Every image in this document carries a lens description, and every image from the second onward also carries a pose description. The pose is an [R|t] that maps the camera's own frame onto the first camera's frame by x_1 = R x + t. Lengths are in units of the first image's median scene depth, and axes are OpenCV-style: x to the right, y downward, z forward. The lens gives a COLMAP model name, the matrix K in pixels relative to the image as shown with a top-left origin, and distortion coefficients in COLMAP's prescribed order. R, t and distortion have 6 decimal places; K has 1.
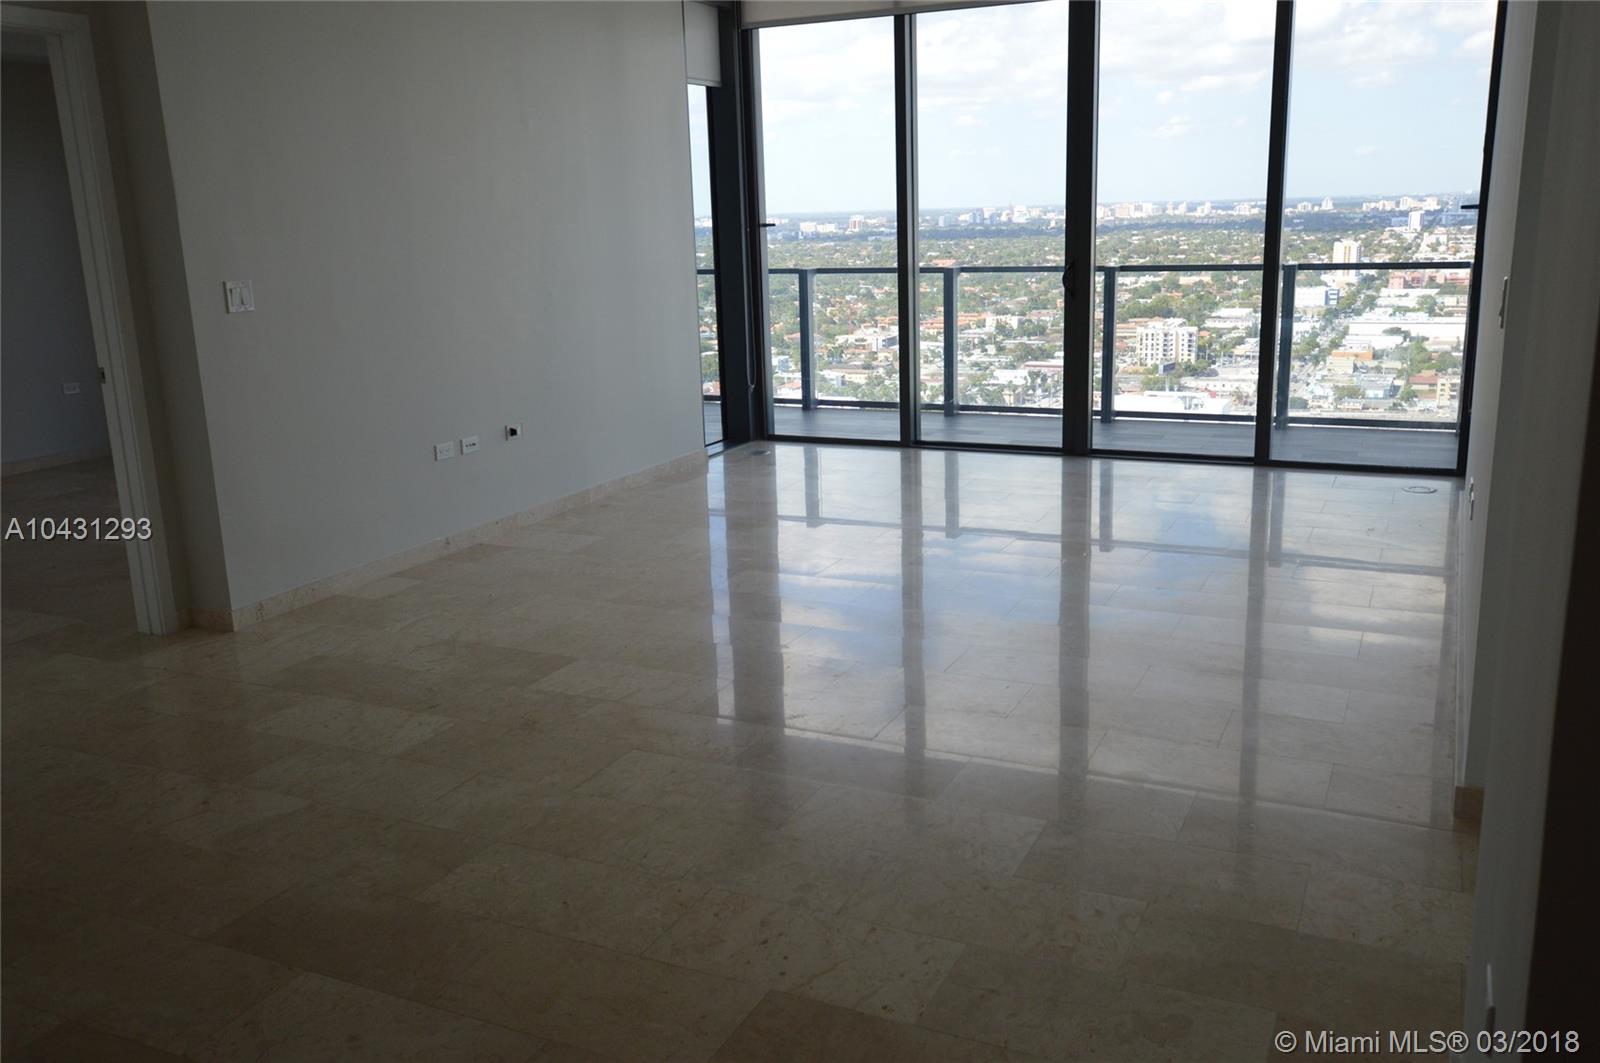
lens RADIAL K [[1329.1, 0, 812.7], [0, 1329.1, 520.4], [0, 0, 1]] dist [-0.007627, 0.053886]
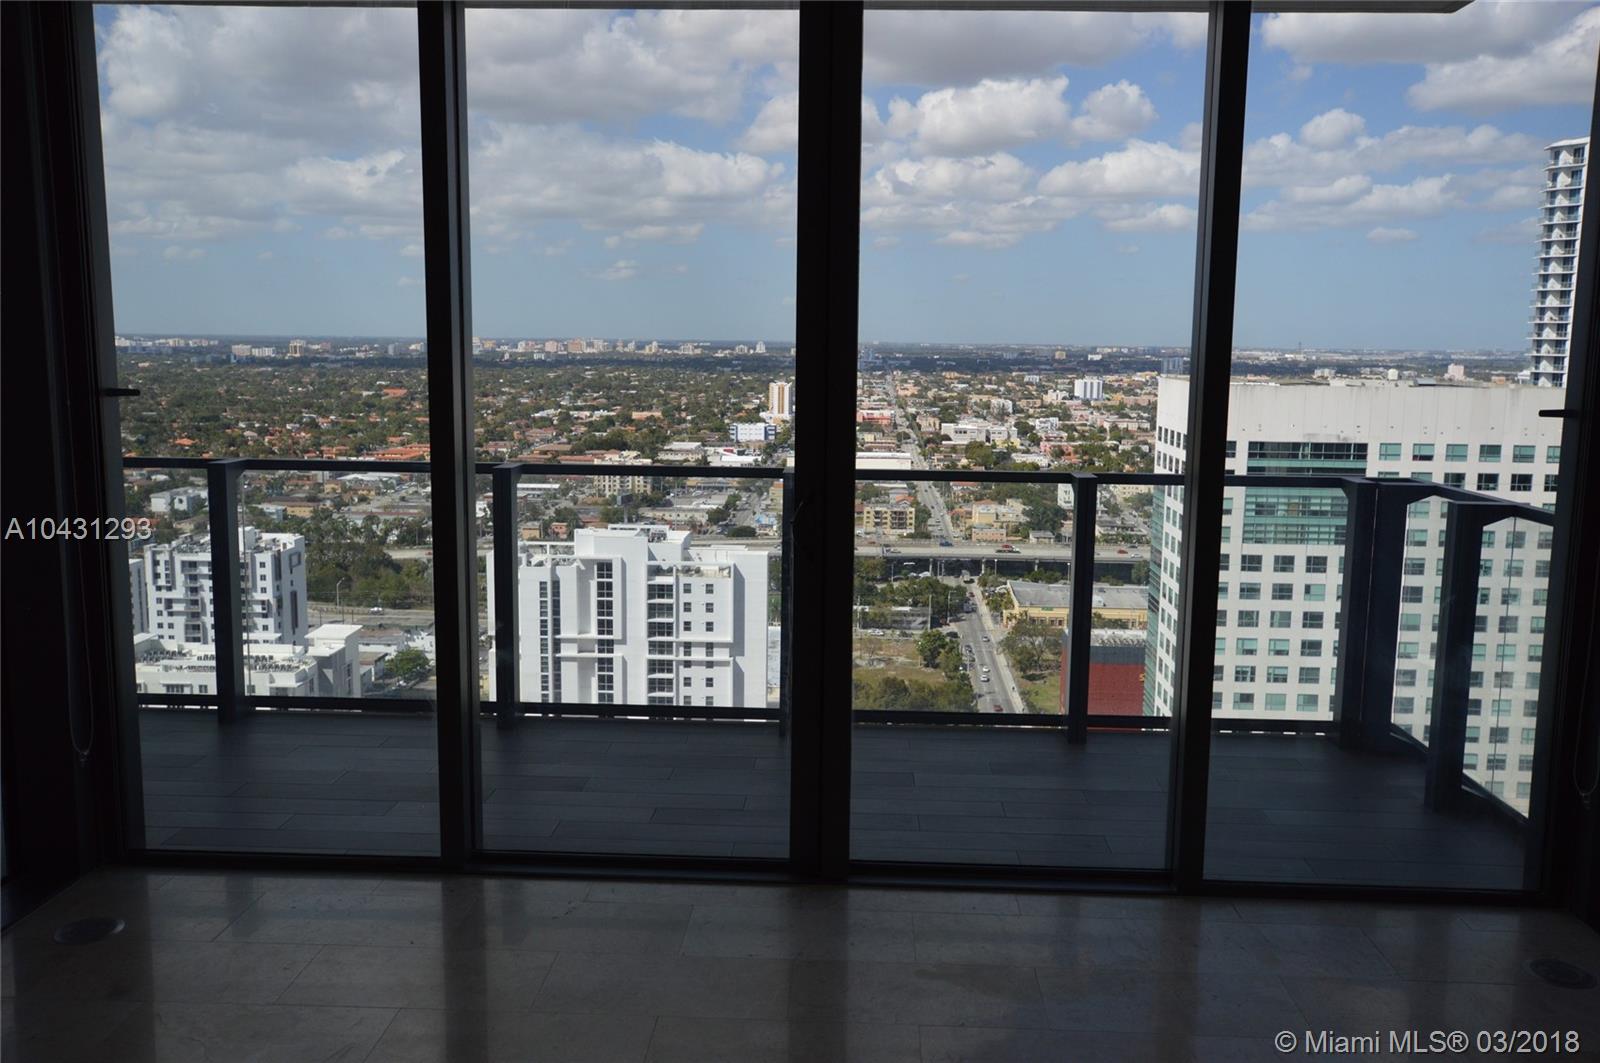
lens RADIAL K [[1329.1, 0, 812.7], [0, 1329.1, 520.4], [0, 0, 1]] dist [-0.007627, 0.053886]
pose [[0.920707, -0.012444, 0.390057, 0.011263], [0.050475, 0.994893, -0.087405, -0.226107], [-0.386977, 0.100162, 0.916633, 0.882783]]
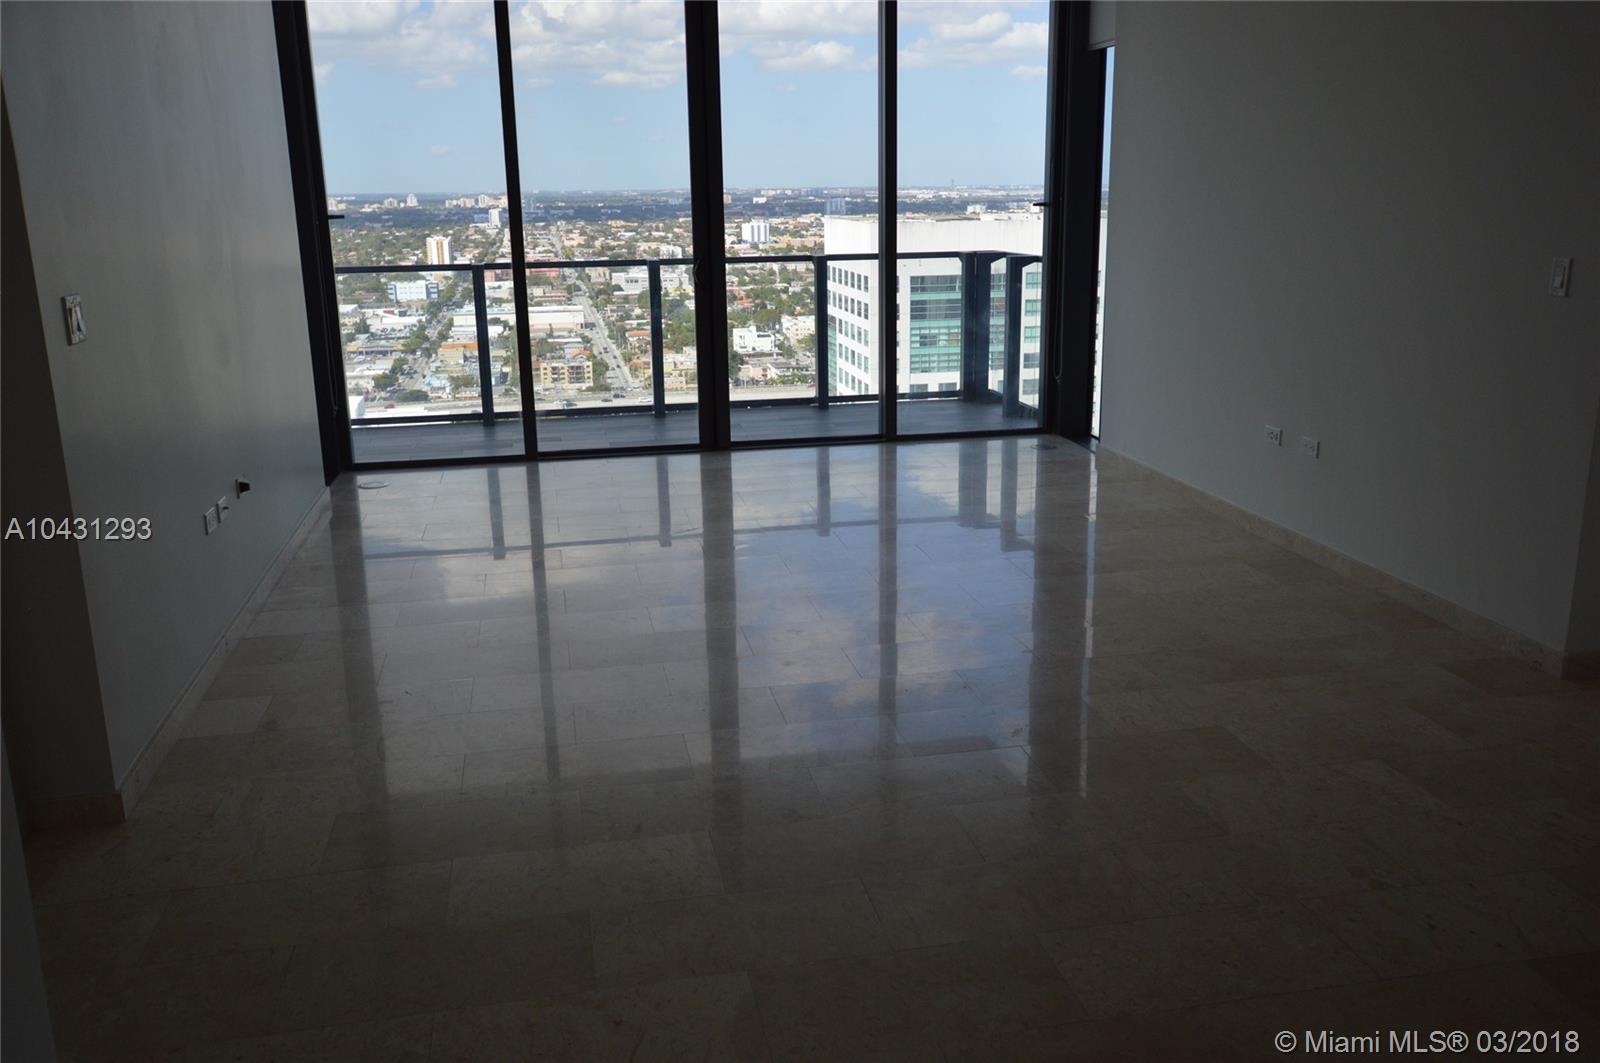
lens RADIAL K [[1329.1, 0, 812.7], [0, 1329.1, 520.4], [0, 0, 1]] dist [-0.007627, 0.053886]
pose [[0.798790, -0.130669, 0.587248, -0.547282], [0.128874, 0.990634, 0.045129, -0.052782], [-0.587644, 0.039632, 0.808148, 0.257424]]
